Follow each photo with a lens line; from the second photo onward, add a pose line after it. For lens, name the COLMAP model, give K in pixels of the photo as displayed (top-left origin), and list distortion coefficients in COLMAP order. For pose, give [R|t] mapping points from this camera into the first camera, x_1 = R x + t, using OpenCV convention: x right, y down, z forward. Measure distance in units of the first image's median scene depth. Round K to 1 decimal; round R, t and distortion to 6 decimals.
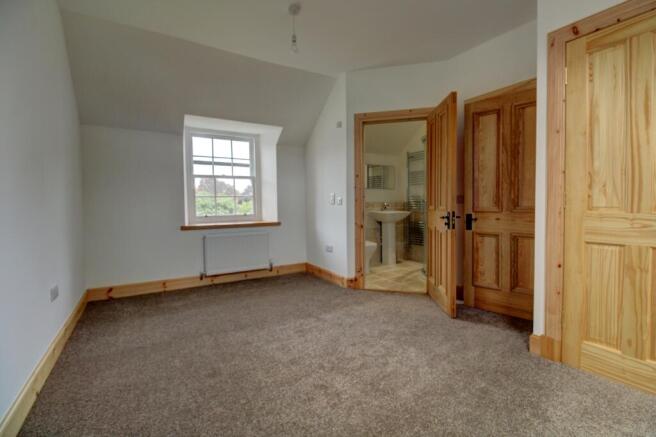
lens RADIAL K [[304.3, 0, 330.2], [0, 304.3, 214.0], [0, 0, 1]] dist [-0.001926, -0.000581]
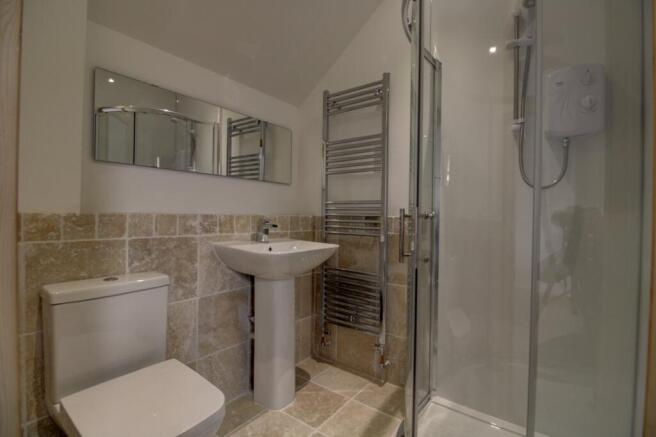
lens RADIAL K [[304.3, 0, 328.2], [0, 304.3, 217.1], [0, 0, 1]] dist [-0.001926, -0.000581]
pose [[0.930989, 0.023600, 0.364284, 0.119950], [-0.012103, 0.999355, -0.033813, -0.026729], [-0.364847, 0.027071, 0.930674, 0.652885]]
